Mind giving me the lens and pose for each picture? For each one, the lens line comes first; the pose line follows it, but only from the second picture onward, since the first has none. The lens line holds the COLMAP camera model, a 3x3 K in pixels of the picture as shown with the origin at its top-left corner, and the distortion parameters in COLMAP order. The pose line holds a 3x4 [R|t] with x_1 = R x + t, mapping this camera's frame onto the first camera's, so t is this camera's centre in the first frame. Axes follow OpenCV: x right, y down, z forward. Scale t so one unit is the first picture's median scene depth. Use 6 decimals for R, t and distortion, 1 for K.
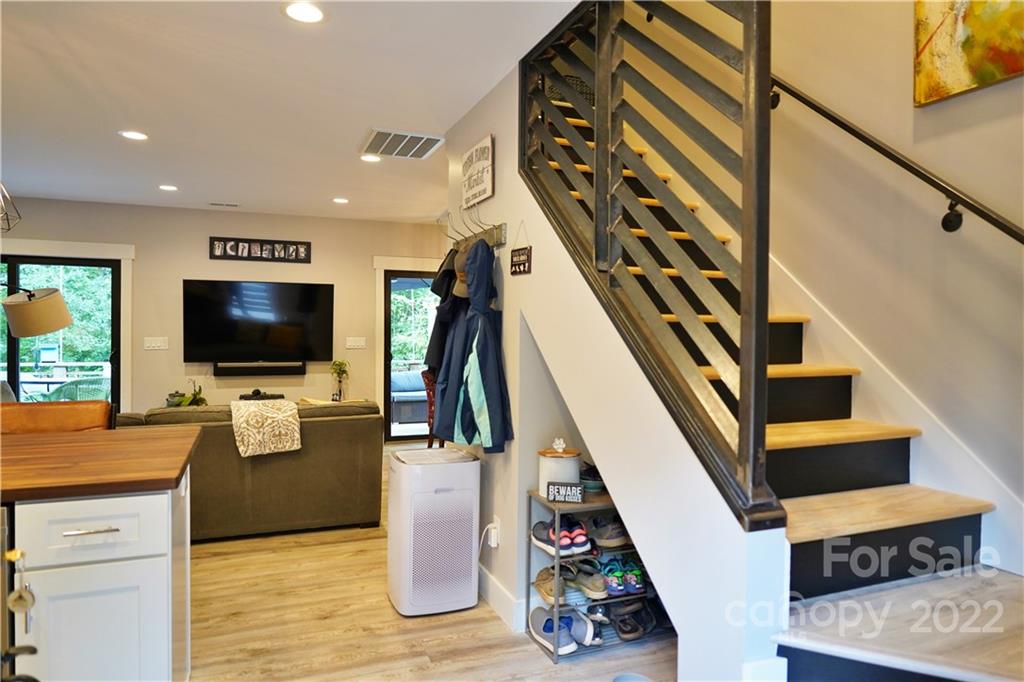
lens RADIAL K [[659.2, 0, 514.0], [0, 659.2, 335.4], [0, 0, 1]] dist [-0.000798, 0.001606]
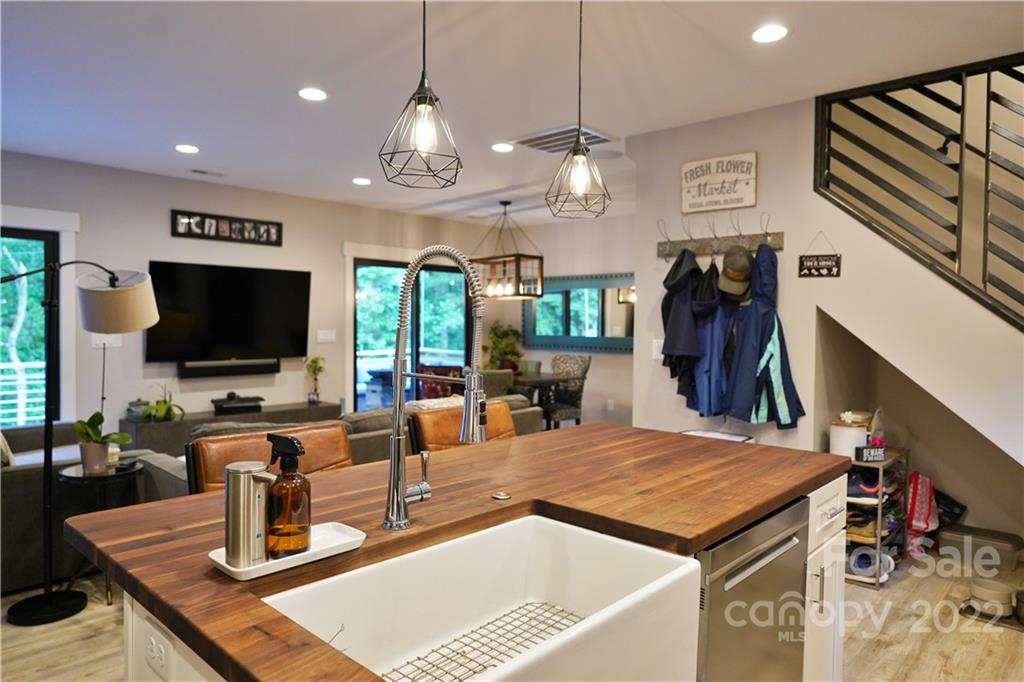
lens RADIAL K [[659.2, 0, 516.0], [0, 659.2, 340.7], [0, 0, 1]] dist [-0.000798, 0.001606]
pose [[0.900826, -0.013286, 0.433978, -0.446336], [0.003827, 0.999736, 0.022663, -0.002889], [-0.434164, -0.018755, 0.900638, 0.072820]]
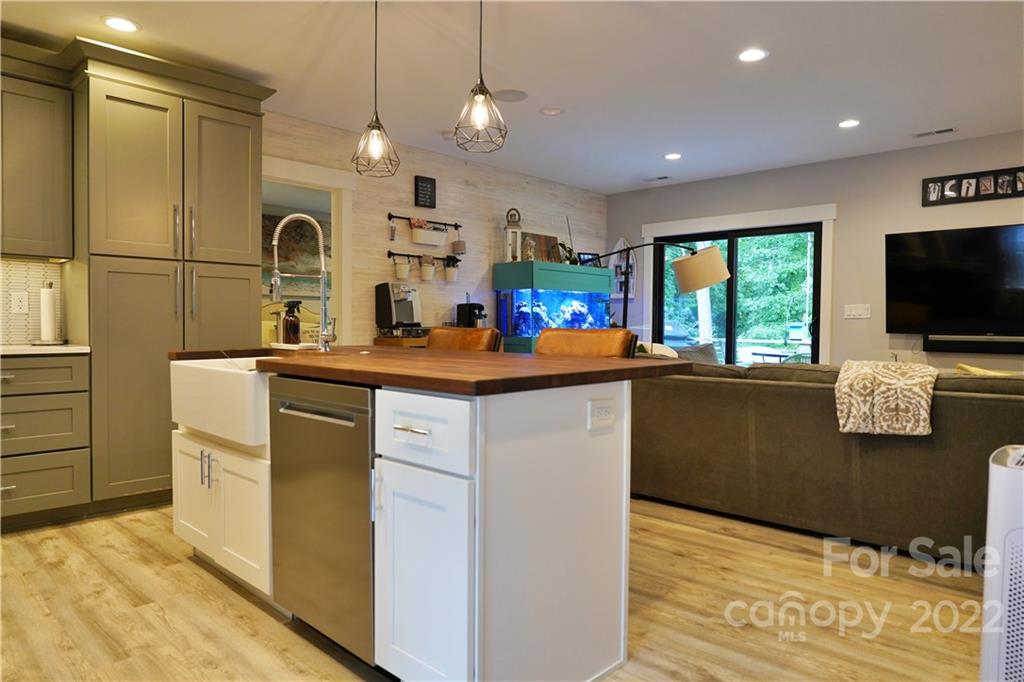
lens RADIAL K [[659.2, 0, 513.5], [0, 659.2, 336.9], [0, 0, 1]] dist [-0.000798, 0.001606]
pose [[0.427340, 0.014985, -0.903967, 0.059631], [-0.015717, 0.999835, 0.009145, 0.045755], [0.903954, 0.010300, 0.427505, 0.208090]]
